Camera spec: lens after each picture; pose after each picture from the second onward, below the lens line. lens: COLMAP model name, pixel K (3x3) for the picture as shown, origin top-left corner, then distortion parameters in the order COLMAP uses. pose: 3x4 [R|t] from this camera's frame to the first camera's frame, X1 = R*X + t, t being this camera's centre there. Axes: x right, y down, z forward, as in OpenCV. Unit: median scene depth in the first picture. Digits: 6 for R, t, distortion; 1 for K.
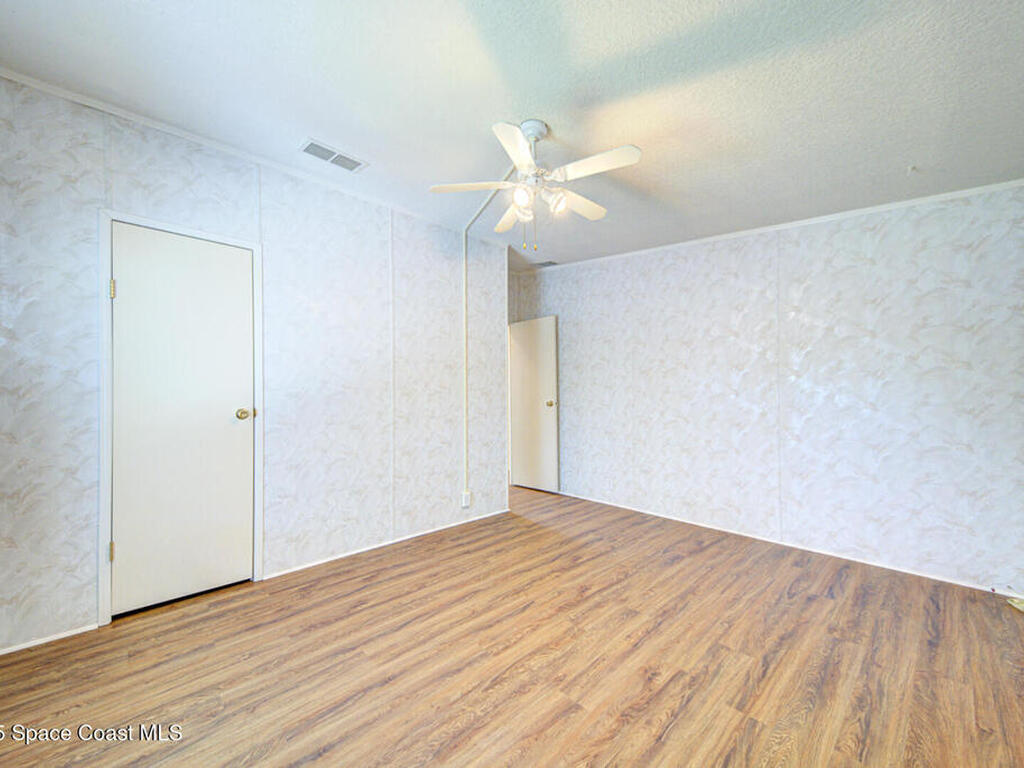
lens RADIAL K [[398.4, 0, 512.6], [0, 398.4, 391.8], [0, 0, 1]] dist [0.022657, -0.001822]
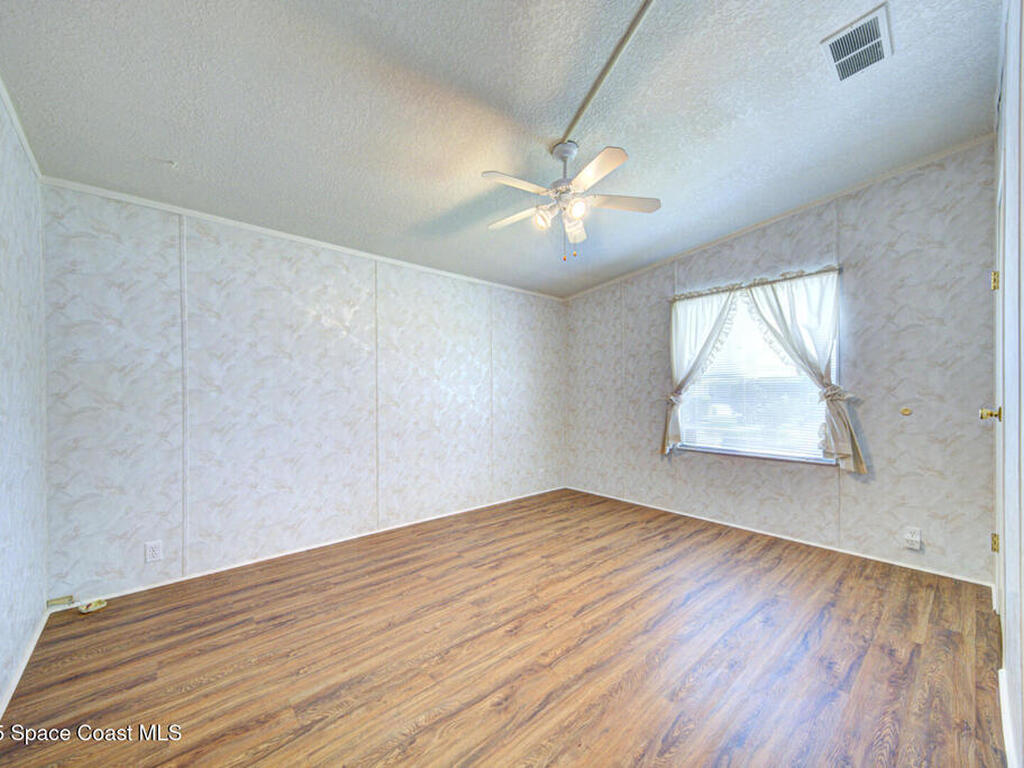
lens RADIAL K [[398.4, 0, 509.4], [0, 398.4, 394.1], [0, 0, 1]] dist [0.022657, -0.001822]
pose [[-0.999315, 0.013849, 0.034308, 0.177813], [0.013373, 0.999812, -0.014071, 0.023012], [-0.034496, -0.013602, -0.999312, 2.125145]]
